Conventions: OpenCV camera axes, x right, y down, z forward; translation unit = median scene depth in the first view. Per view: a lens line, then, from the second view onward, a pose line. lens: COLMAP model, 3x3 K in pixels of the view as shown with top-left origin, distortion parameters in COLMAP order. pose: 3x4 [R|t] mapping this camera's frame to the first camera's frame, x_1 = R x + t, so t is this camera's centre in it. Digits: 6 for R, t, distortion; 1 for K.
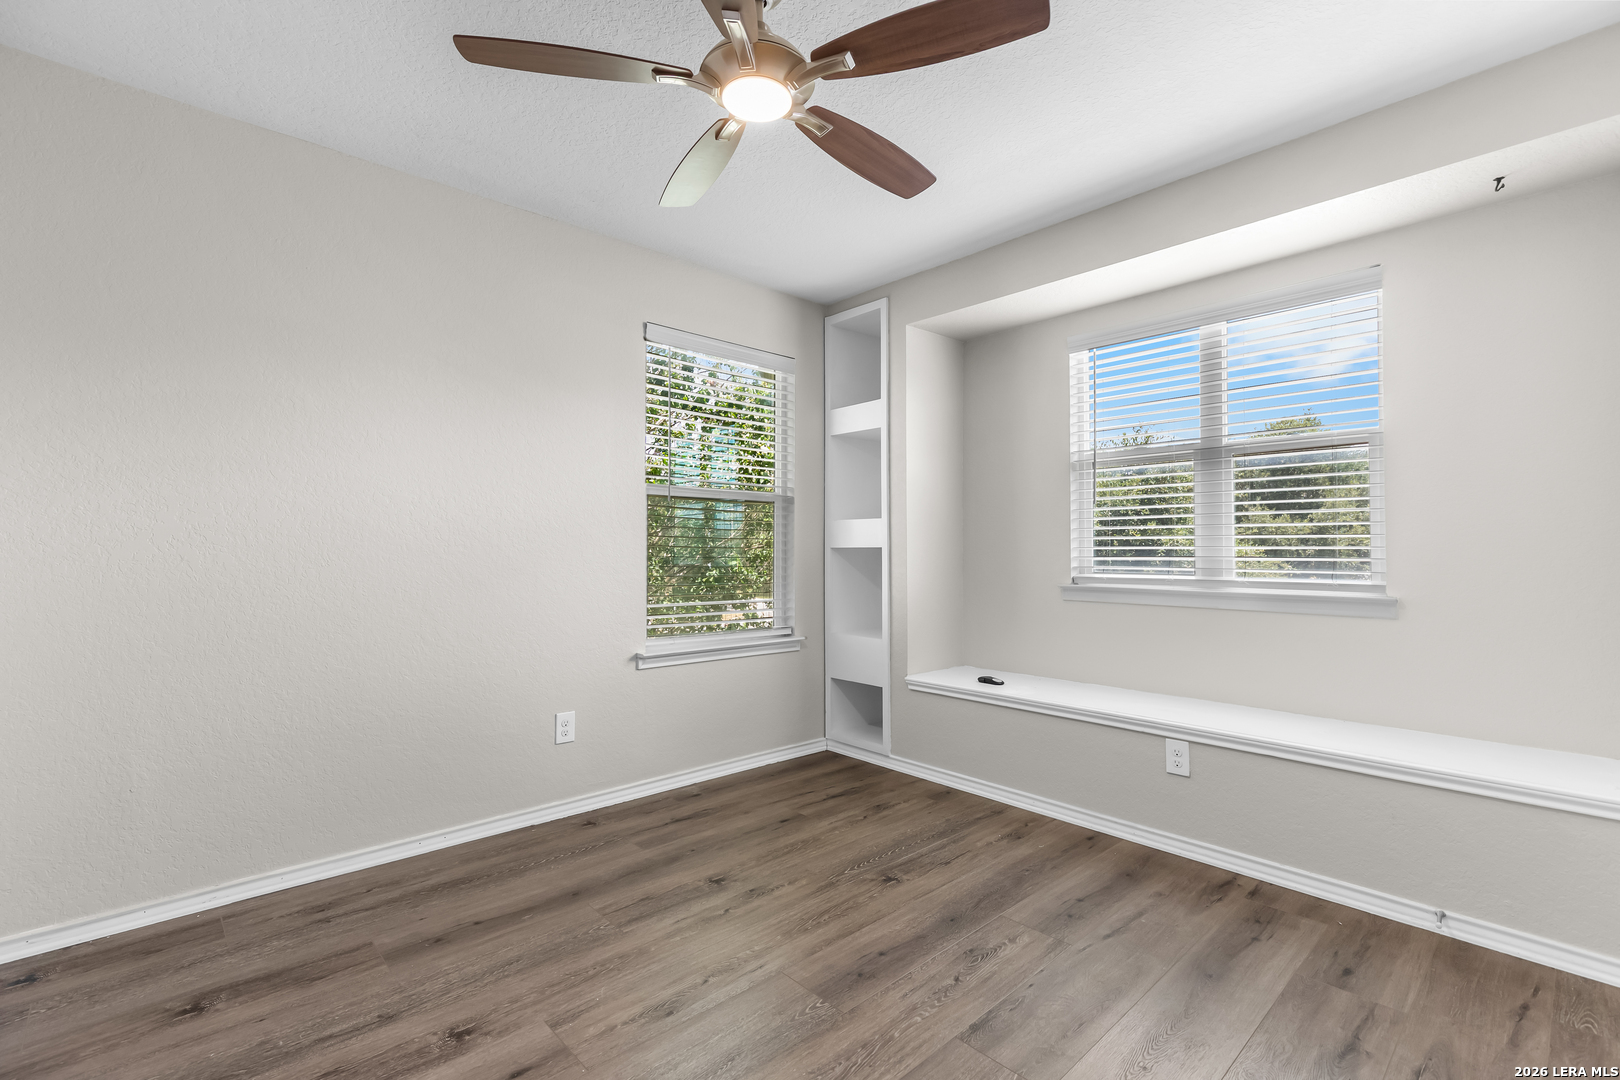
lens RADIAL K [[729.8, 0, 815.9], [0, 729.8, 543.1], [0, 0, 1]] dist [-0.000110, -0.000802]
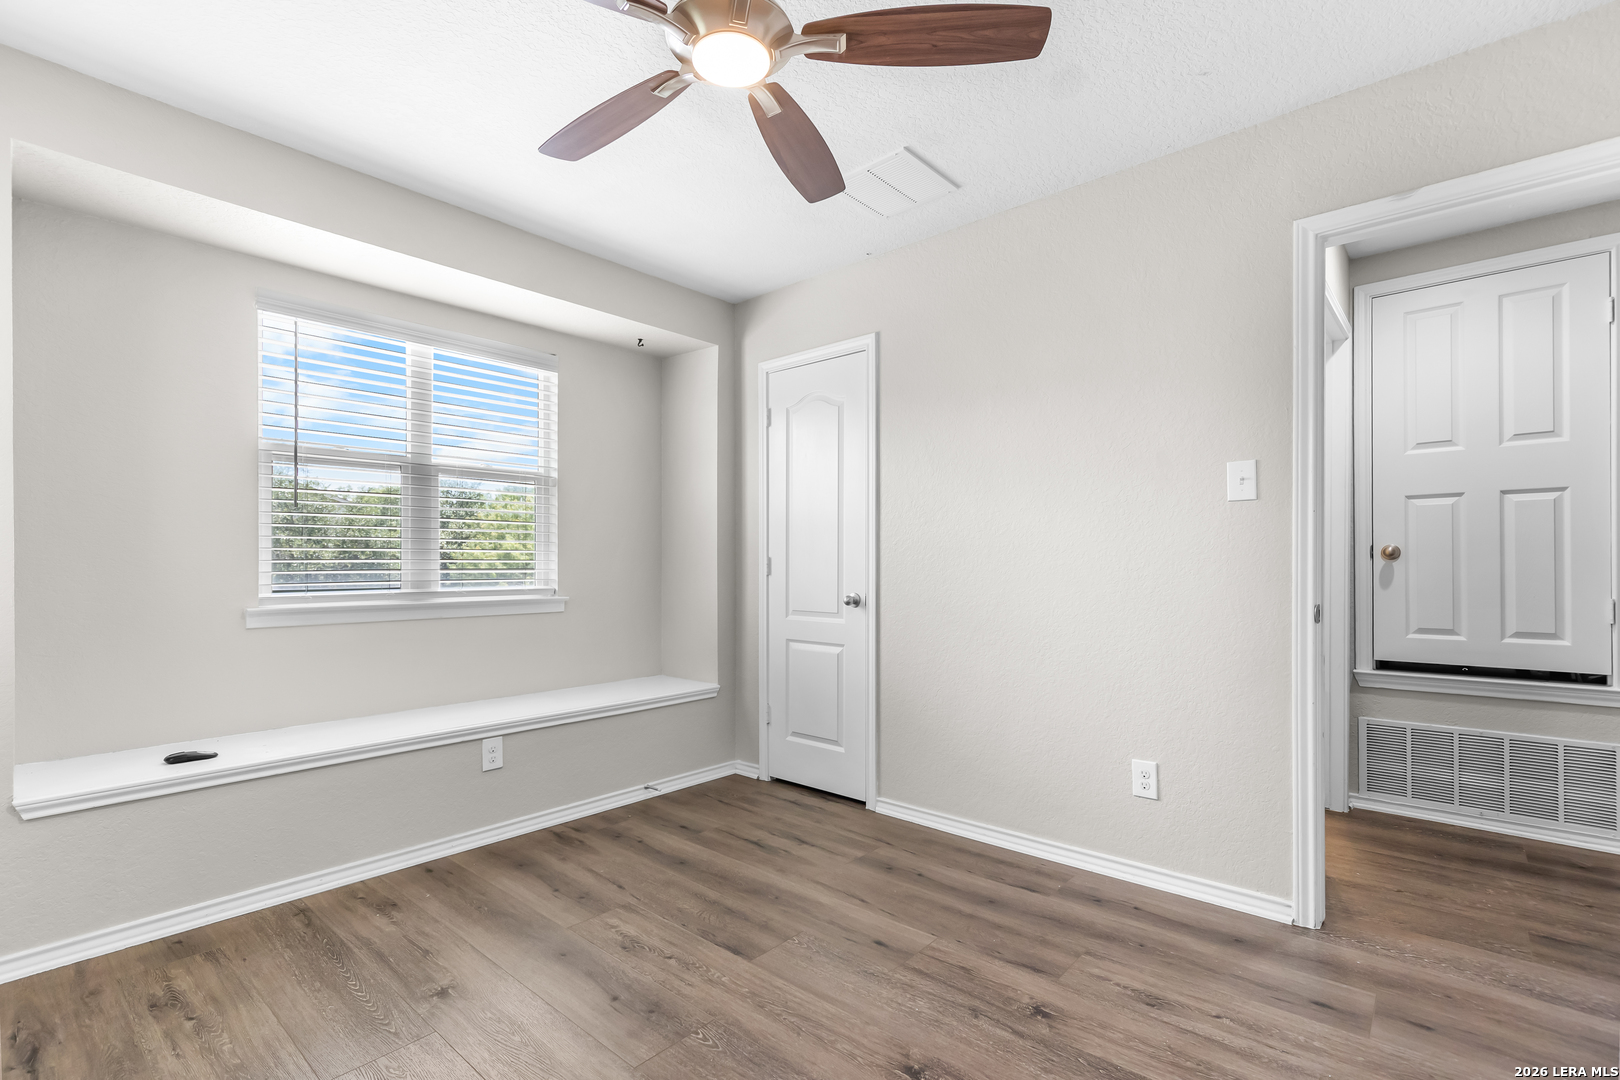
lens RADIAL K [[729.8, 0, 832.1], [0, 729.8, 569.5], [0, 0, 1]] dist [-0.000110, -0.000802]
pose [[-0.123465, -0.005936, 0.992331, -0.613141], [-0.007193, 0.999961, 0.005087, 0.010393], [-0.992323, -0.006510, -0.123503, 0.606595]]
